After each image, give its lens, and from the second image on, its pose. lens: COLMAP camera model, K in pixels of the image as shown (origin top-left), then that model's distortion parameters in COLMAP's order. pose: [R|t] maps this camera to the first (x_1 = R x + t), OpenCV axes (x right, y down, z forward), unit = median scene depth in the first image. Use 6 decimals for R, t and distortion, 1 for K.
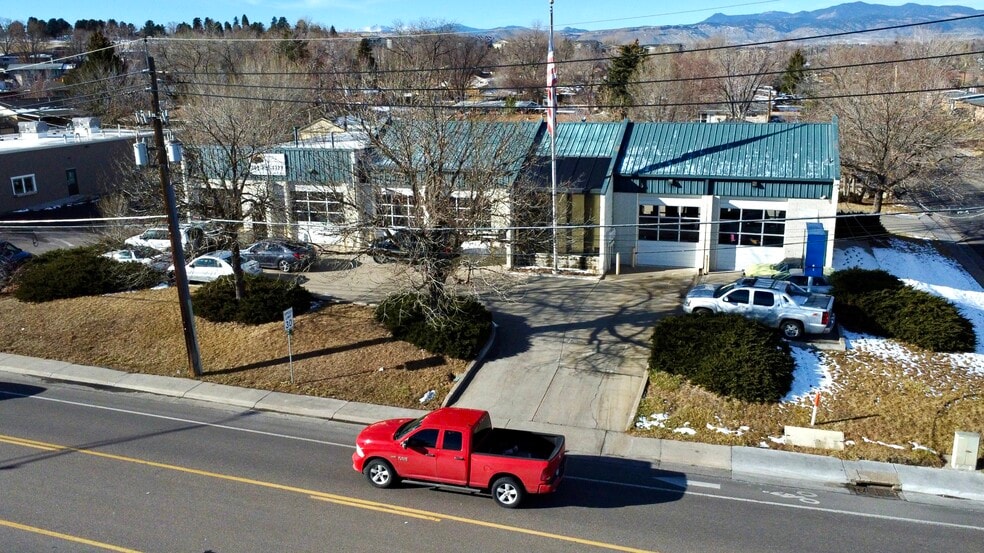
lens RADIAL K [[785.3, 0, 488.9], [0, 785.3, 277.4], [0, 0, 1]] dist [0.003925, -0.005874]
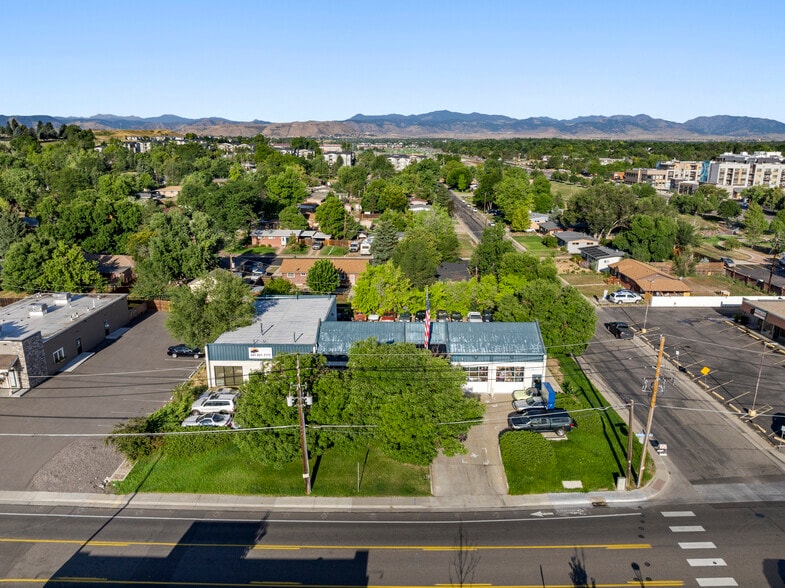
lens RADIAL K [[549.1, 0, 393.0], [0, 549.1, 287.2], [0, 0, 1]] dist [-0.033293, -0.005410]
pose [[0.946498, -0.061246, 0.316846, -0.559252], [0.066663, 0.997756, -0.006275, -0.389806], [-0.315751, 0.027061, 0.948456, -0.469049]]
